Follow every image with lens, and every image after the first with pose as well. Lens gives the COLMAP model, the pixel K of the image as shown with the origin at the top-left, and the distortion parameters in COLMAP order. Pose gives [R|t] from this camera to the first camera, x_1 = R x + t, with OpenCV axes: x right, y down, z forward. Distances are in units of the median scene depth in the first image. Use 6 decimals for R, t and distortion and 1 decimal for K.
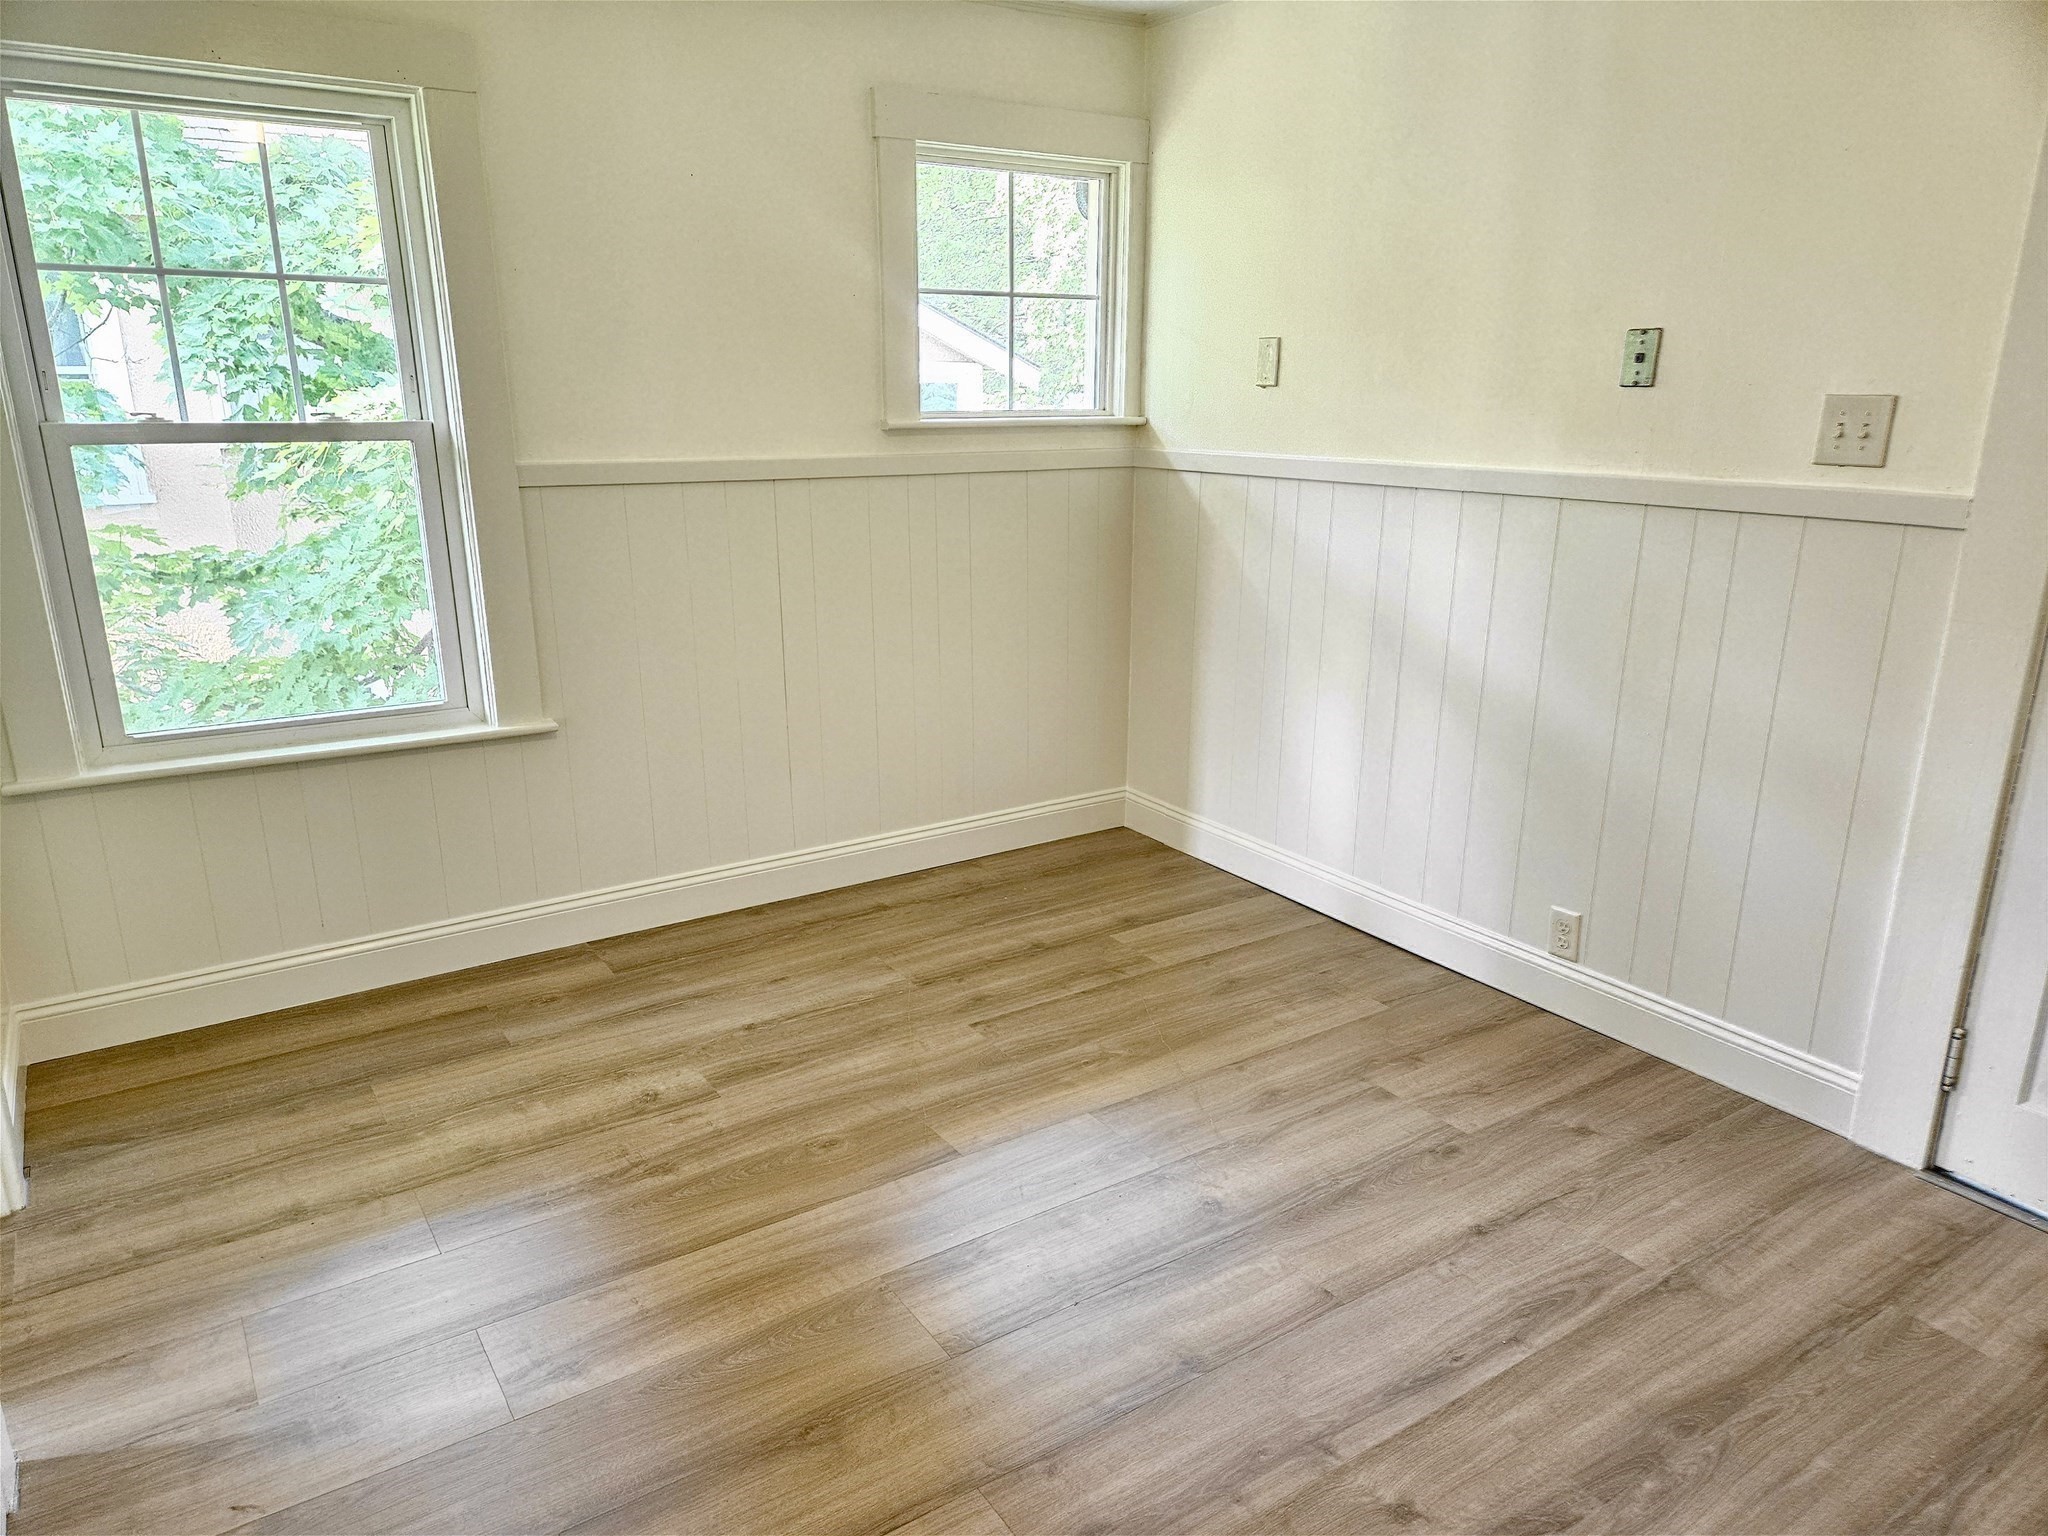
lens RADIAL K [[1353.4, 0, 1011.3], [0, 1353.4, 776.1], [0, 0, 1]] dist [0.092973, -0.079654]
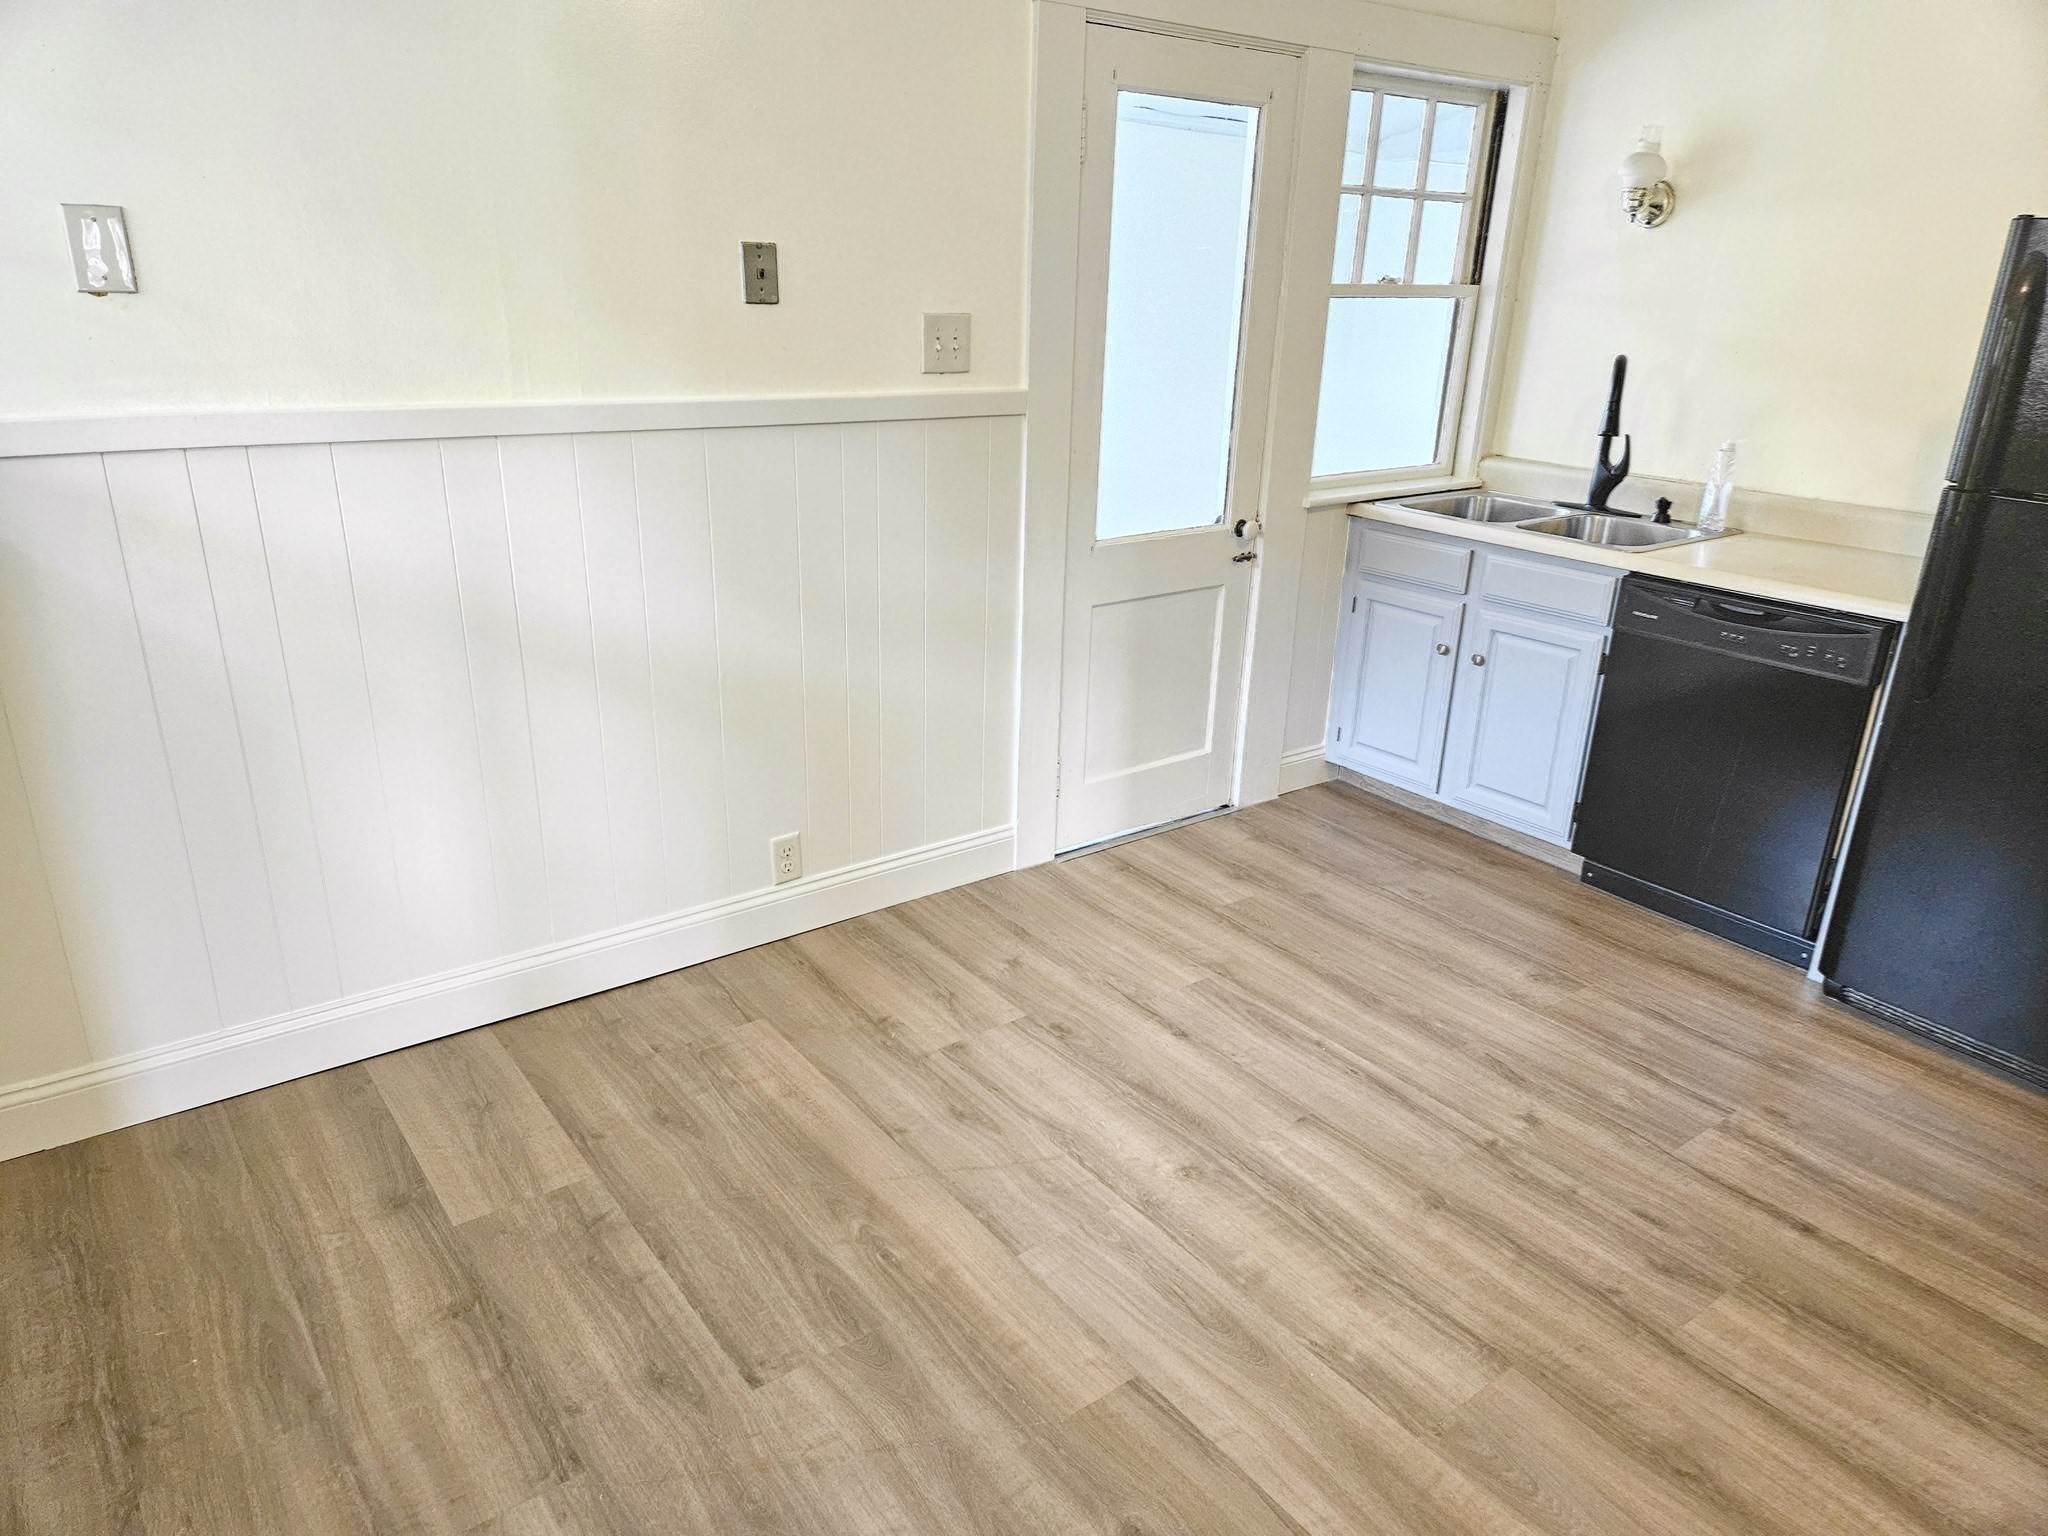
lens RADIAL K [[1353.4, 0, 1011.3], [0, 1353.4, 776.1], [0, 0, 1]] dist [0.092973, -0.079654]
pose [[-0.064553, -0.355581, 0.932413, -0.554975], [0.248781, 0.899126, 0.360111, -0.276934], [-0.966406, 0.255213, 0.030420, 0.855534]]
